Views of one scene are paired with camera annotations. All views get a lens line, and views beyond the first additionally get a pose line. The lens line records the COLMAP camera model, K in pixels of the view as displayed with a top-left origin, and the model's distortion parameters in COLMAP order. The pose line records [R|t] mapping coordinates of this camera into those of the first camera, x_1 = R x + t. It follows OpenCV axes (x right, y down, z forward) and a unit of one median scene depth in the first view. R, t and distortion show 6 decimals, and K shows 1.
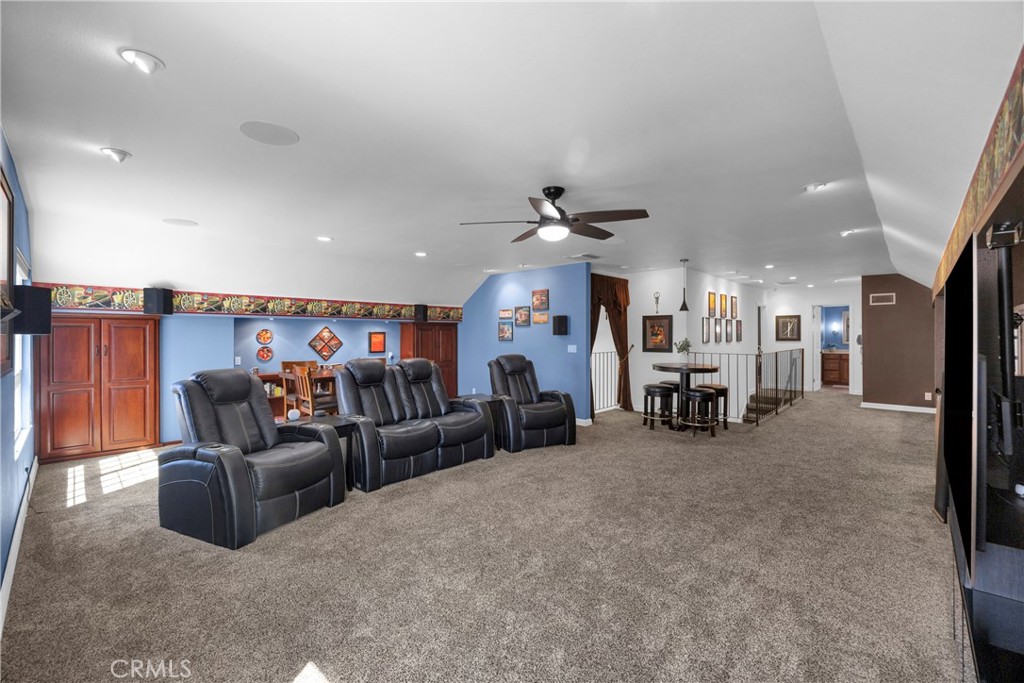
lens RADIAL K [[427.8, 0, 512.0], [0, 427.8, 341.5], [0, 0, 1]] dist [-0.002448, 0.000108]
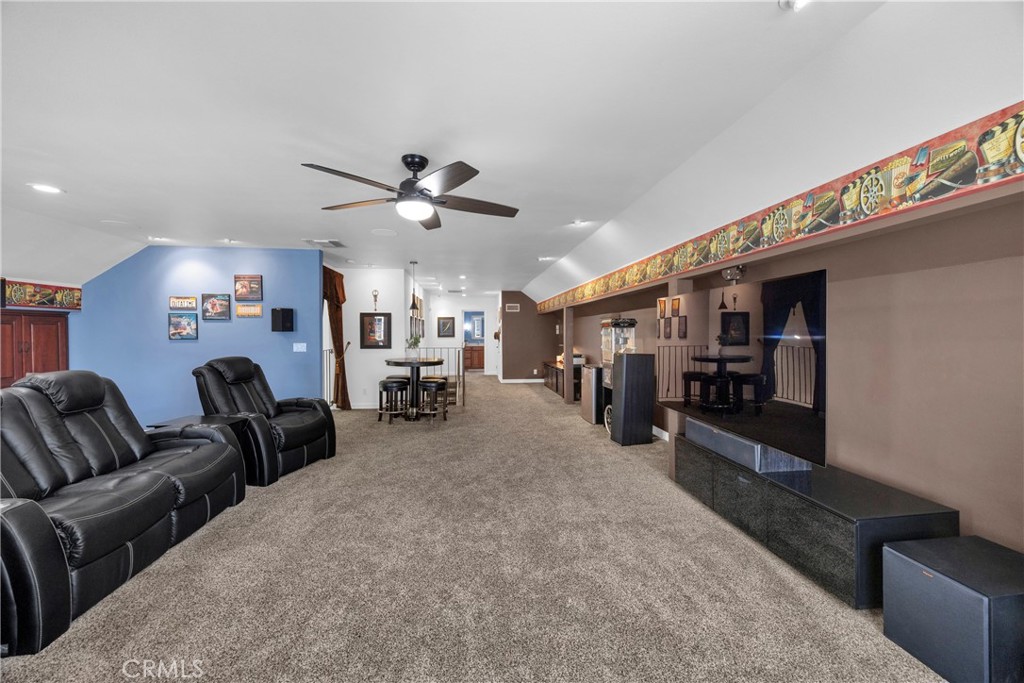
lens RADIAL K [[387.0, 0, 512.0], [0, 387.0, 341.5], [0, 0, 1]] dist [-0.000682, 0.000320]
pose [[0.645849, -0.016577, 0.763285, -0.171738], [0.012339, 0.999860, 0.011275, 0.001280], [-0.763365, 0.002137, 0.645964, 0.162521]]
